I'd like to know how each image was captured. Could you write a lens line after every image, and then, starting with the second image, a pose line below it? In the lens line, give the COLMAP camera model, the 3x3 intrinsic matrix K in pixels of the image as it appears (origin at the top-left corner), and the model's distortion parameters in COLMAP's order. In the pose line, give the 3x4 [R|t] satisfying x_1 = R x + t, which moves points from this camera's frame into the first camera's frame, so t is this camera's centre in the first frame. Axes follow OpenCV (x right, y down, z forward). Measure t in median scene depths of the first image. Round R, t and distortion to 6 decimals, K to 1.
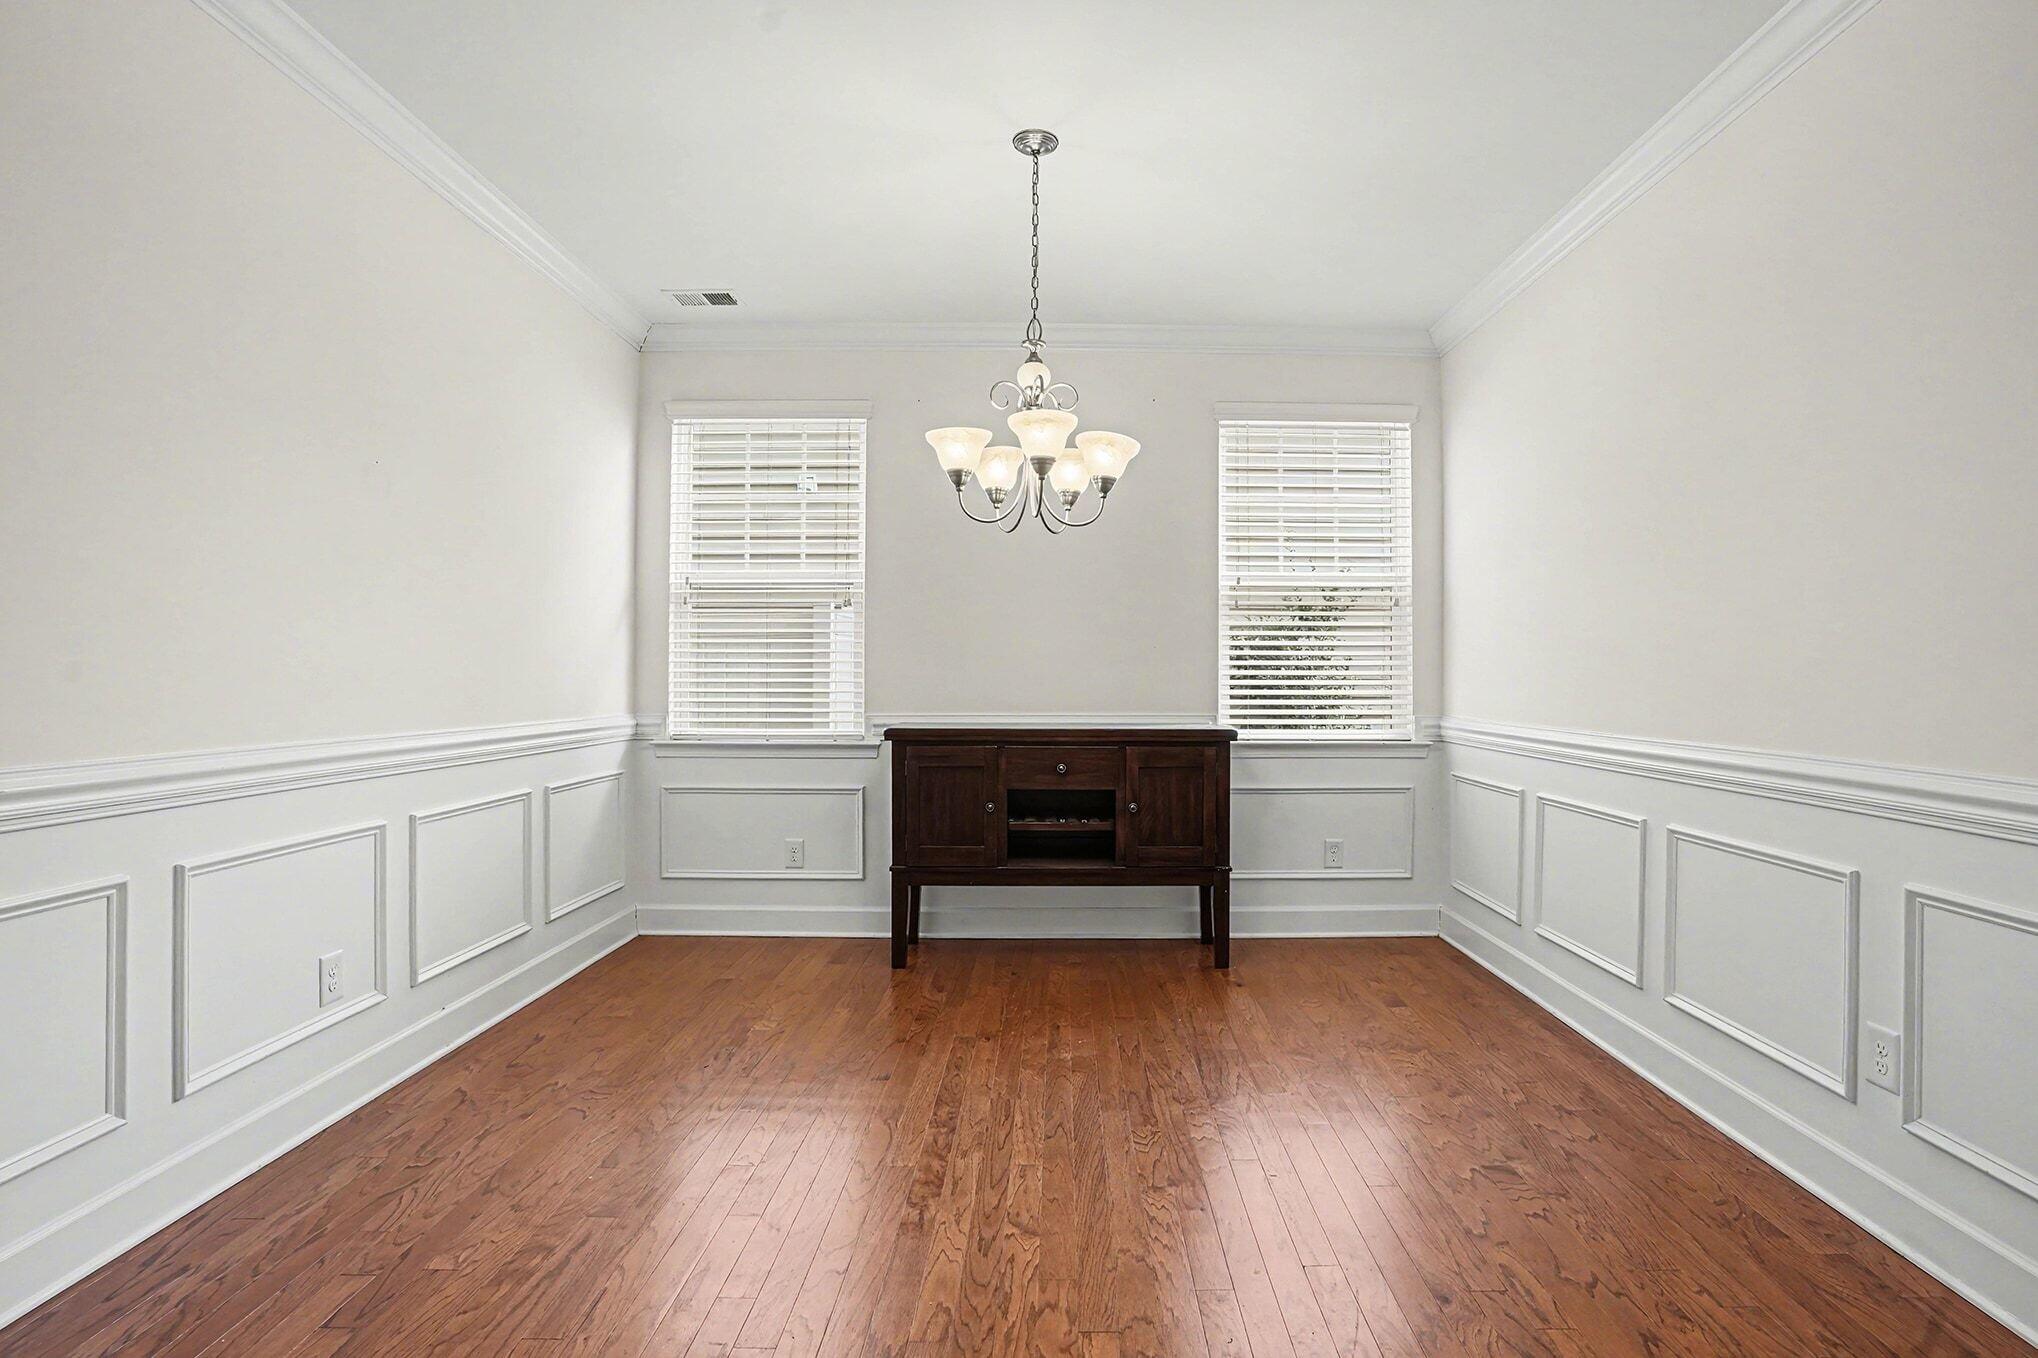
lens RADIAL K [[1012.4, 0, 1071.2], [0, 1012.4, 673.1], [0, 0, 1]] dist [-0.015591, 0.000198]
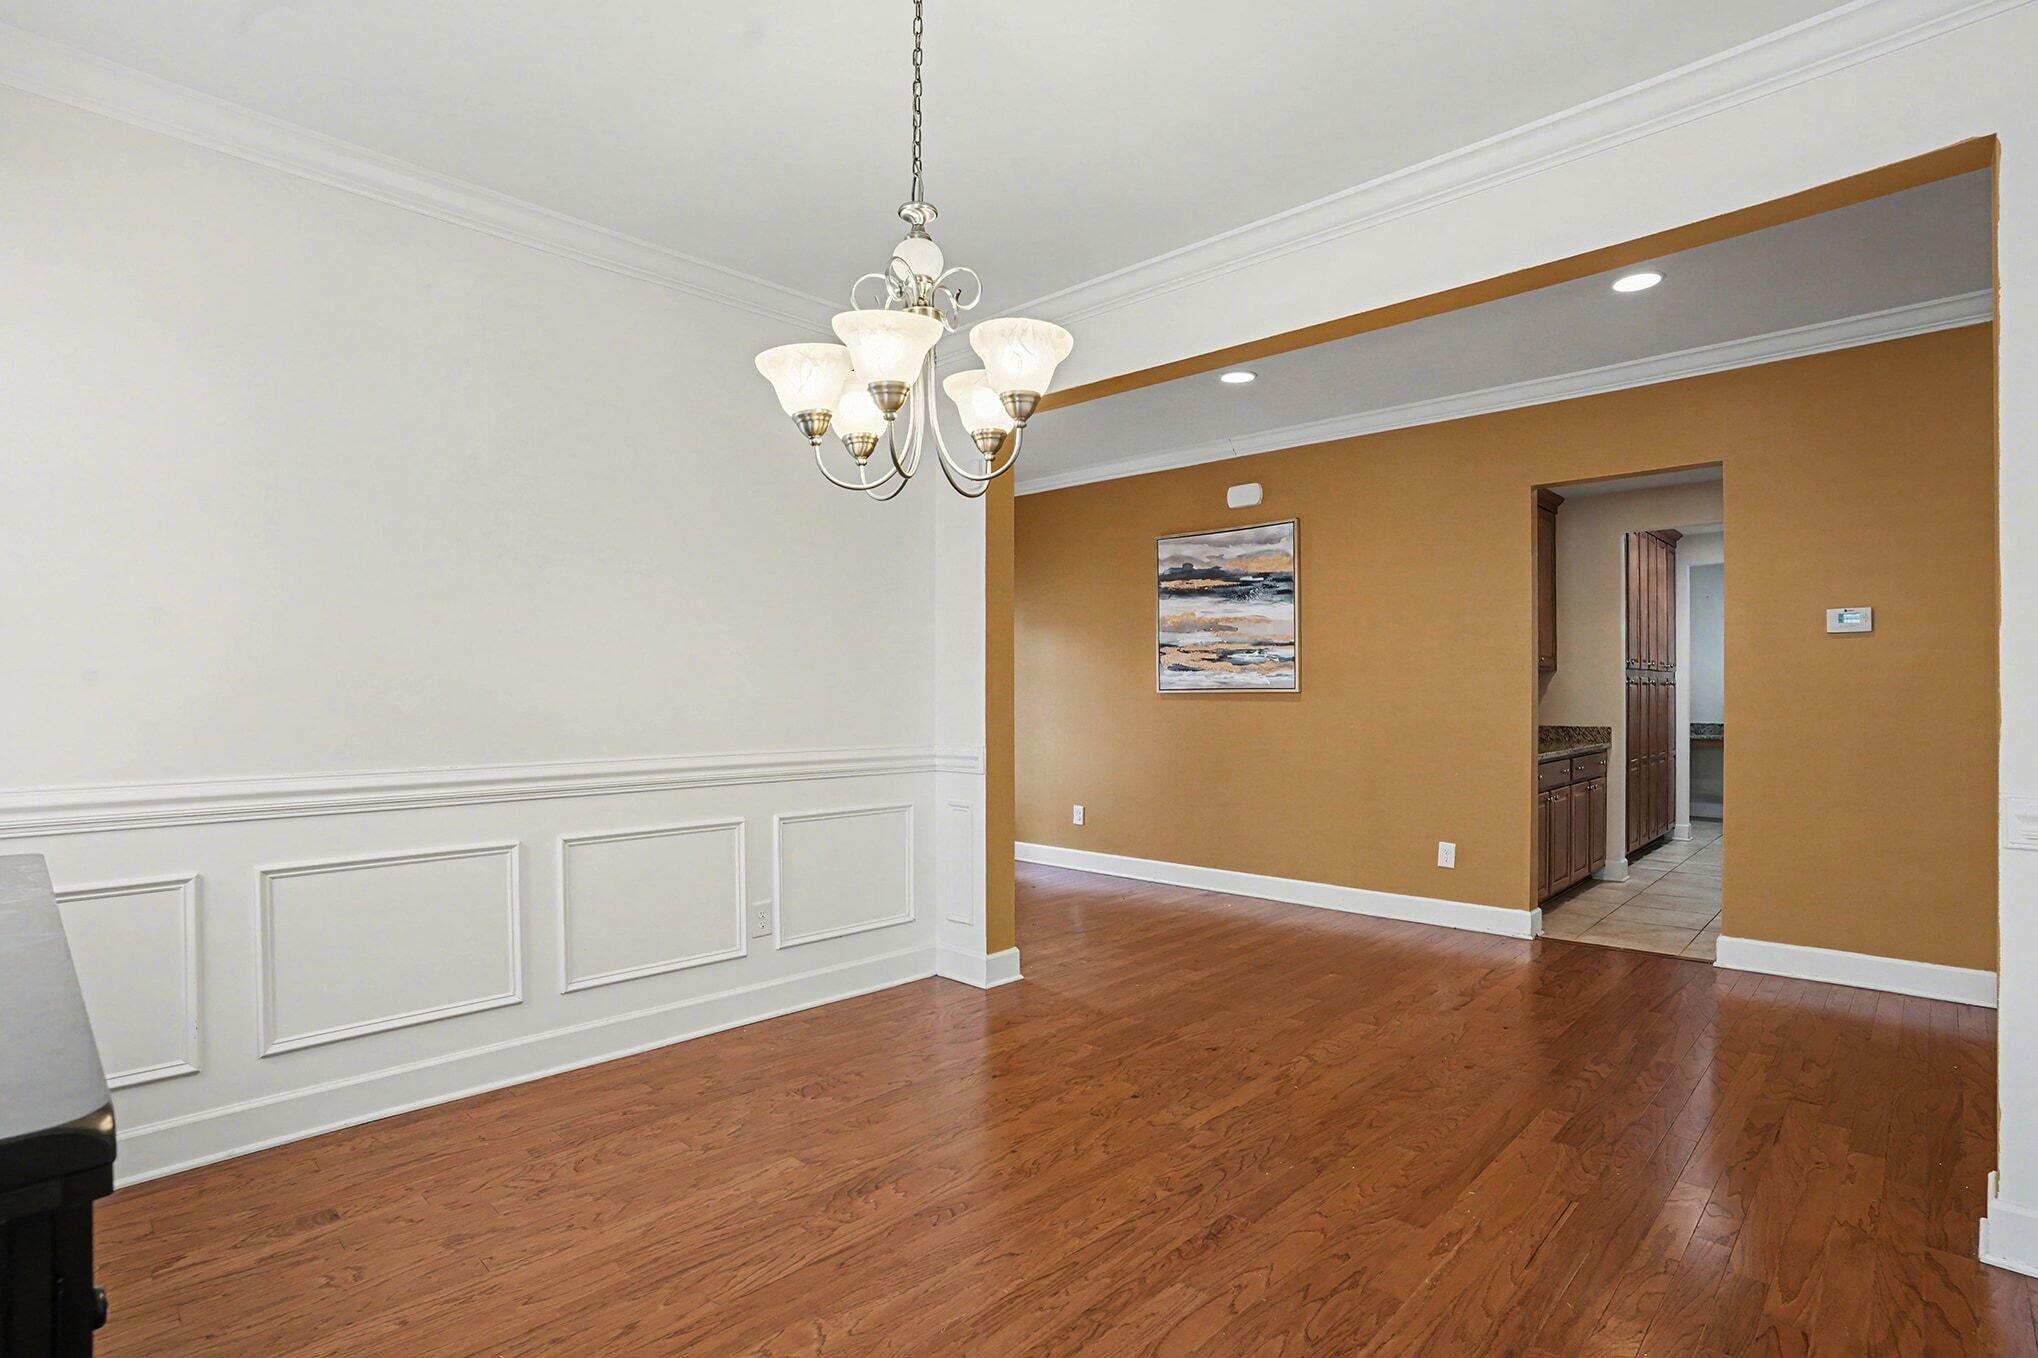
lens RADIAL K [[1015.7, 0, 1002.9], [0, 1015.7, 696.4], [0, 0, 1]] dist [-0.101737, 0.057022]
pose [[-0.705700, -0.001356, 0.708510, -0.546443], [0.001858, 0.999991, 0.003765, -0.010225], [-0.708509, 0.003973, -0.705691, 1.441142]]
